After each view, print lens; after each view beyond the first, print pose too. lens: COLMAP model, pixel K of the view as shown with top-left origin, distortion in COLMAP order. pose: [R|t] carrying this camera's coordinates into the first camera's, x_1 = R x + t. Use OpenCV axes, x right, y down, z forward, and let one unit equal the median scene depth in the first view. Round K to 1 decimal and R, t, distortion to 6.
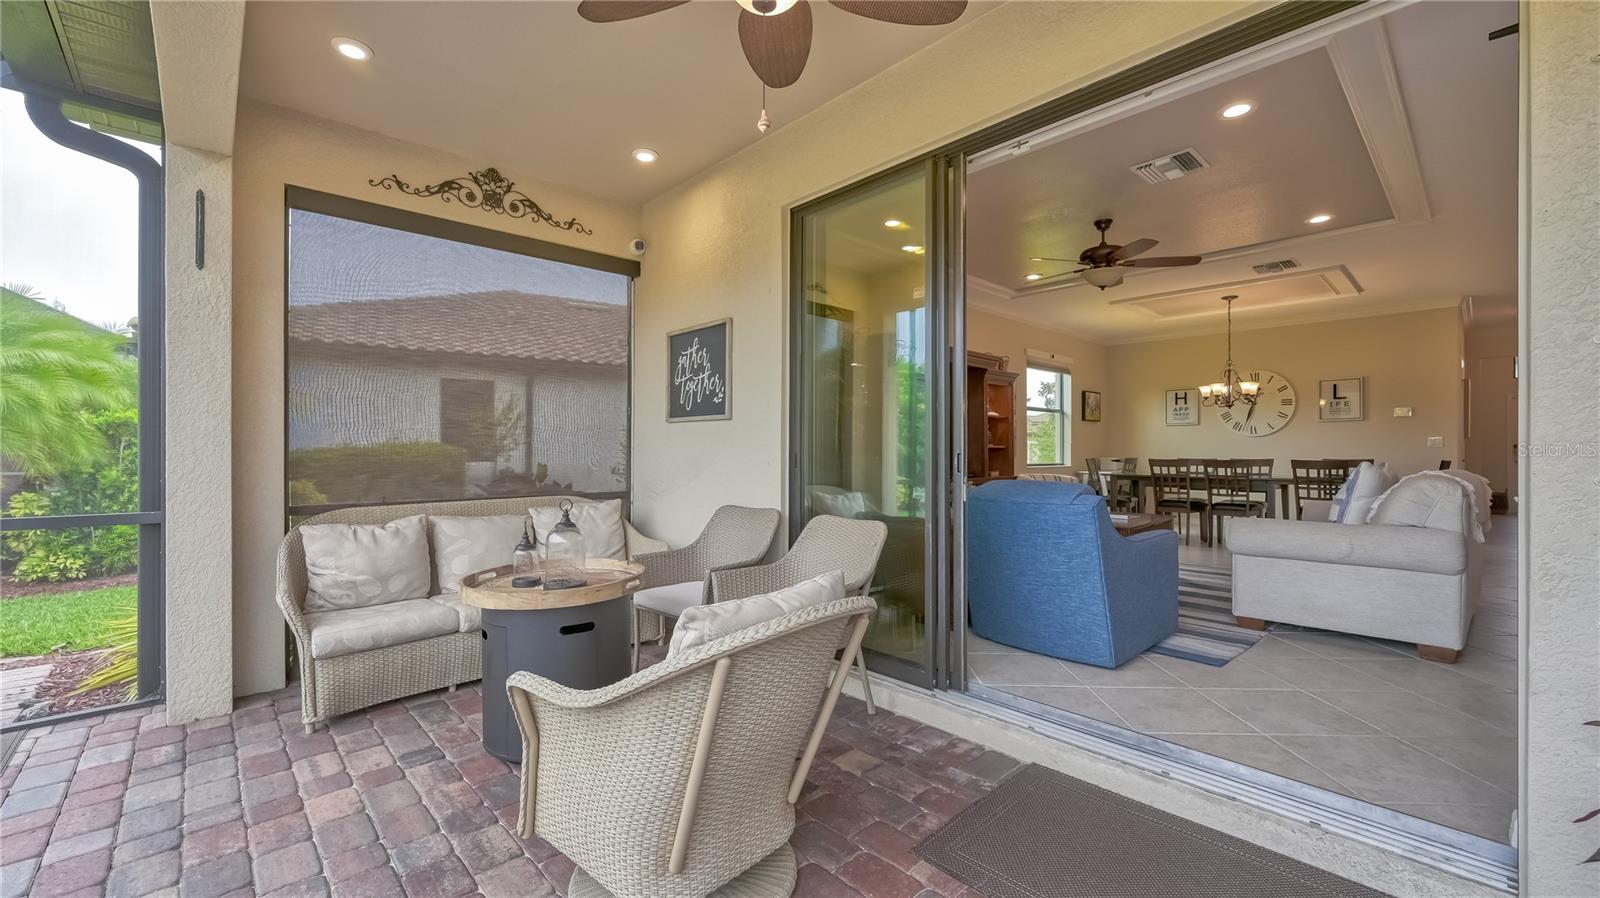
lens RADIAL K [[650.0, 0, 808.9], [0, 650.0, 473.6], [0, 0, 1]] dist [0.000958, -0.000071]
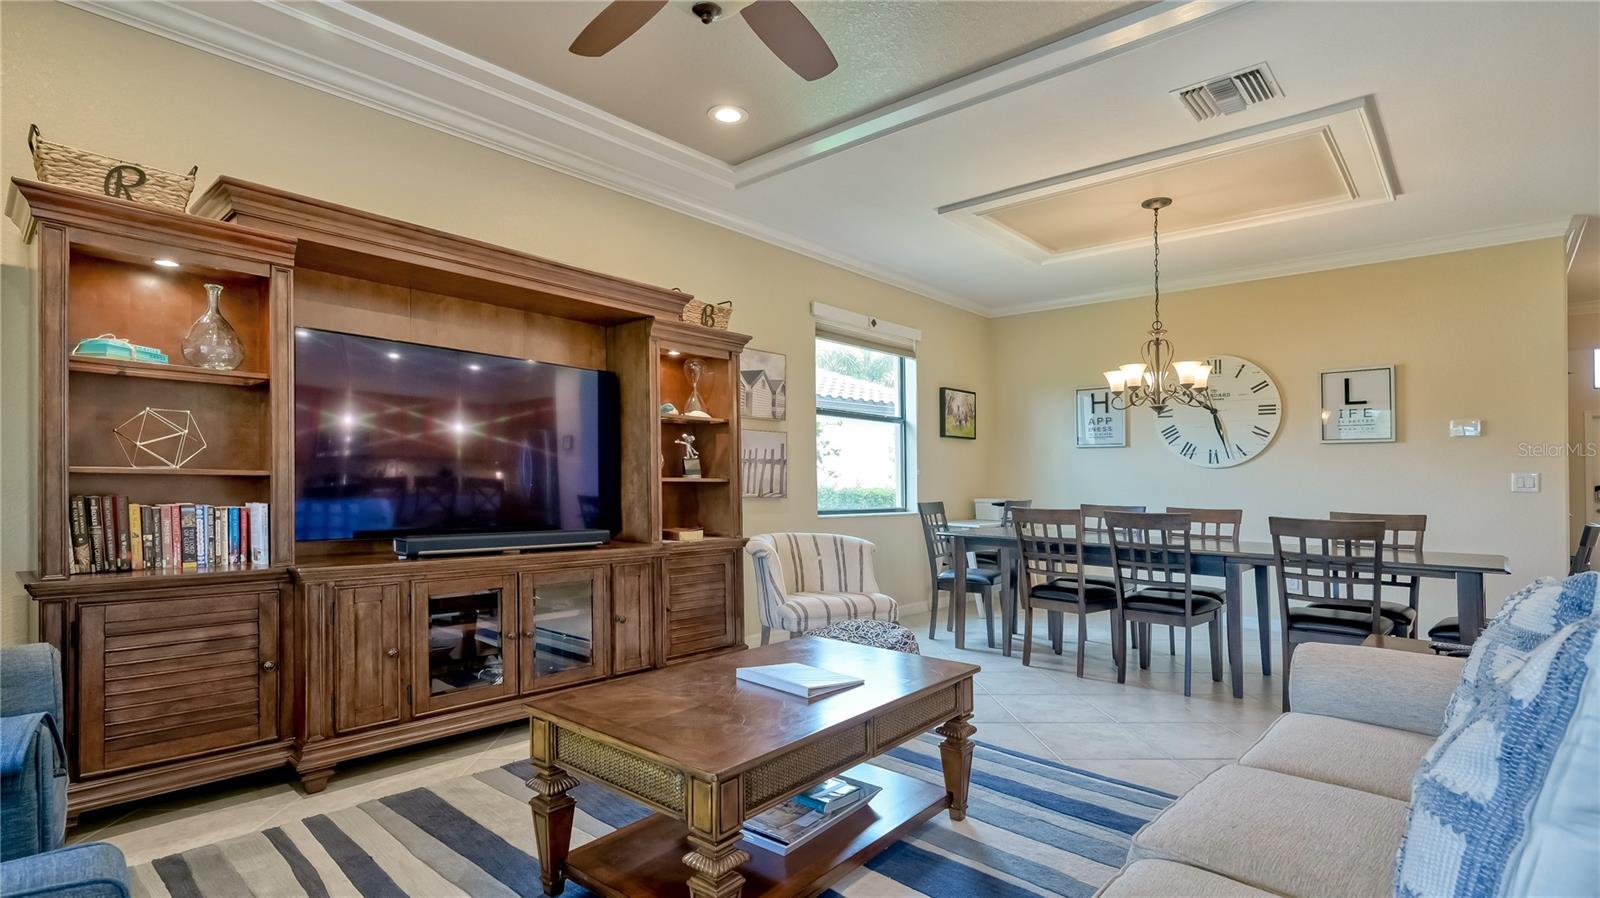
lens RADIAL K [[754.2, 0, 783.2], [0, 754.2, 475.8], [0, 0, 1]] dist [0.005264, -0.000124]
pose [[0.998583, 0.016020, 0.050743, 0.308871], [-0.014156, 0.999220, -0.036876, -0.022502], [-0.051294, 0.036106, 0.998031, 0.401225]]
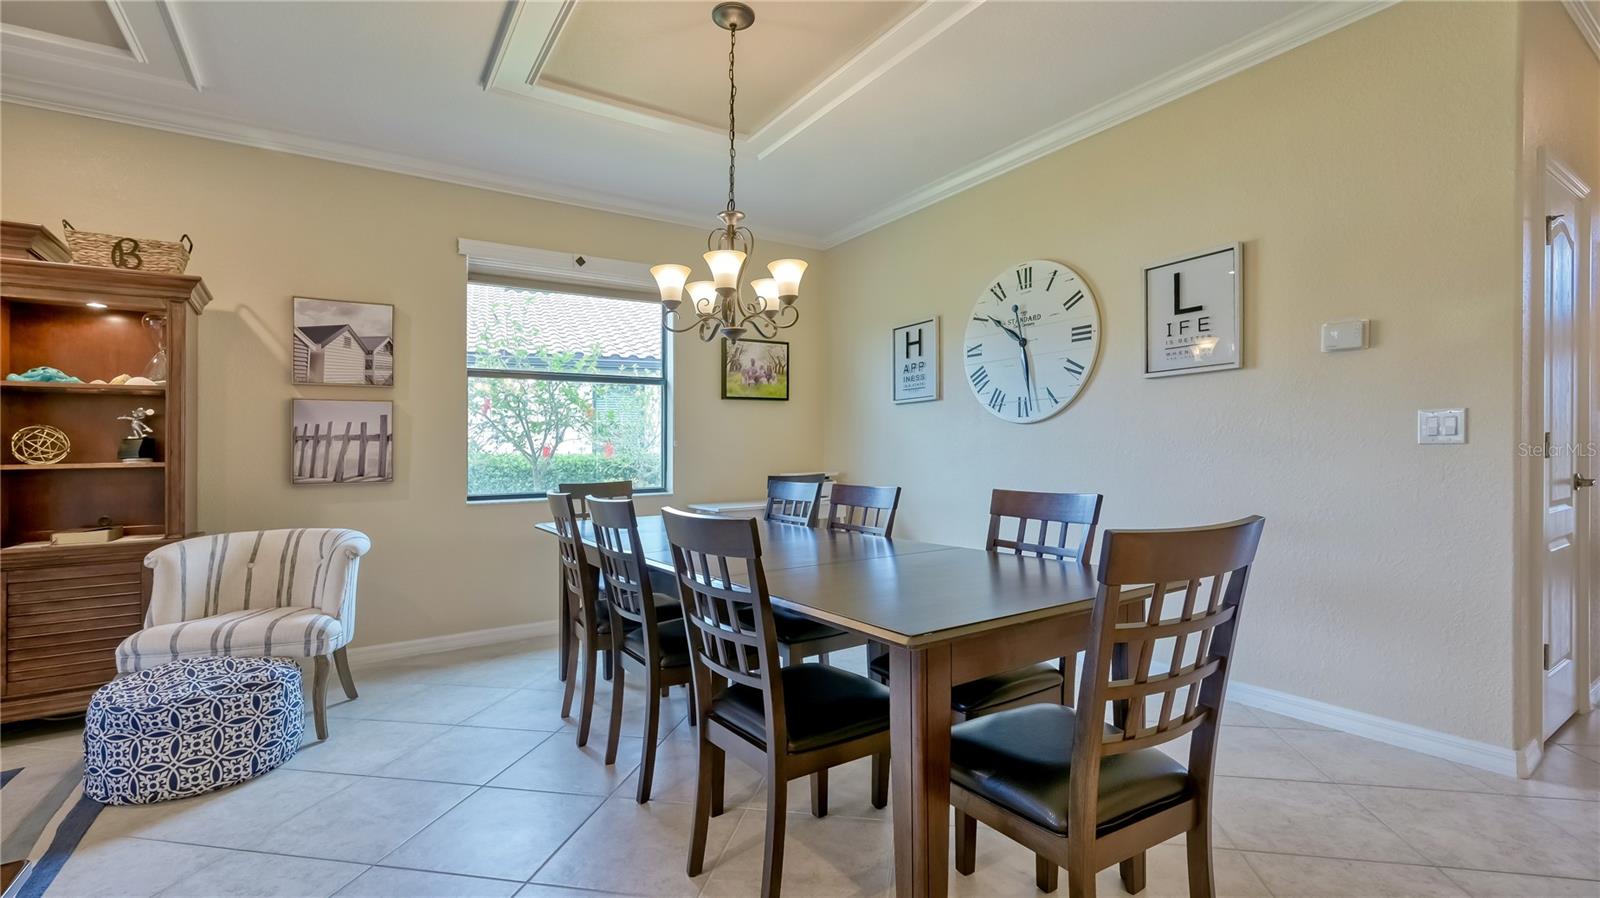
lens RADIAL K [[696.4, 0, 801.0], [0, 696.4, 451.0], [0, 0, 1]] dist [0.002043, -0.000085]
pose [[0.982388, -0.015607, -0.186201, 0.741702], [0.008905, 0.999284, -0.036776, -0.029020], [0.186642, 0.034470, 0.981823, 0.643003]]
